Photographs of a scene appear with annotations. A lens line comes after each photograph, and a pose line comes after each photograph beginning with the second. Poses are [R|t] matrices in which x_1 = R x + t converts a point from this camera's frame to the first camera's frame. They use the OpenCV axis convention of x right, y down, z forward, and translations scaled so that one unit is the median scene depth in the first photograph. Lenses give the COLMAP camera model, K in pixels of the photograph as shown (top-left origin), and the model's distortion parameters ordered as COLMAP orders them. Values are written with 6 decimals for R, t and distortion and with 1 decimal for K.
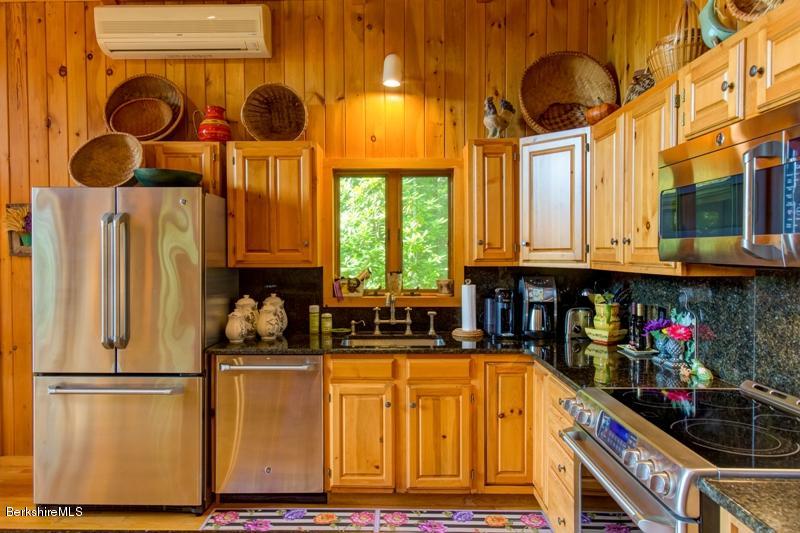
lens RADIAL K [[538.6, 0, 379.3], [0, 538.6, 262.8], [0, 0, 1]] dist [0.019890, -0.000847]
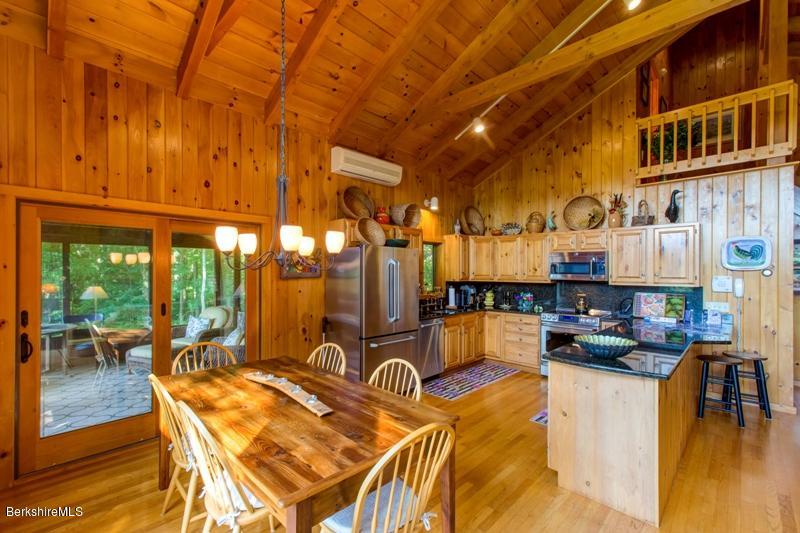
lens RADIAL K [[358.1, 0, 396.7], [0, 358.1, 267.2], [0, 0, 1]] dist [0.002633, 0.002997]
pose [[0.672031, 0.012844, 0.740412, -1.311229], [0.005862, 0.999726, -0.022663, -0.024431], [-0.740500, 0.019570, 0.671771, 0.025406]]
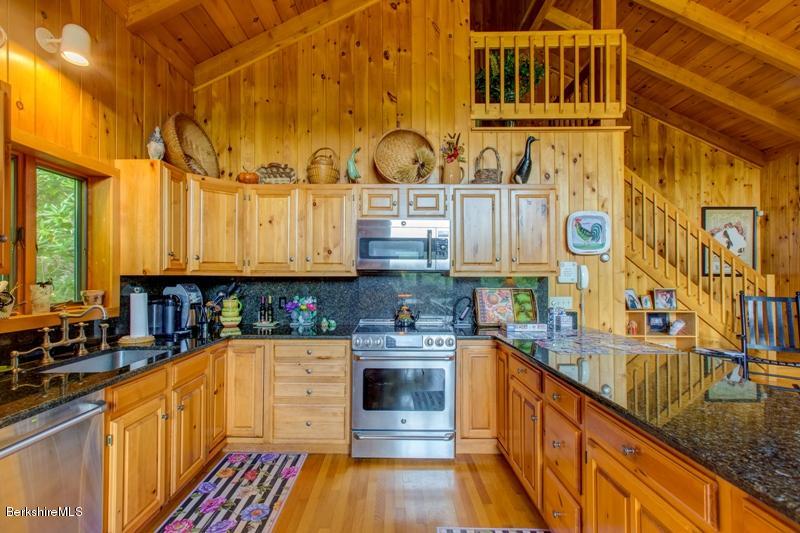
lens RADIAL K [[358.1, 0, 388.8], [0, 358.1, 270.5], [0, 0, 1]] dist [0.002633, 0.002997]
pose [[-0.020816, 0.021007, 0.999563, -0.545798], [0.017454, 0.999635, -0.020645, 0.019889], [-0.999631, 0.017017, -0.021175, 0.528146]]
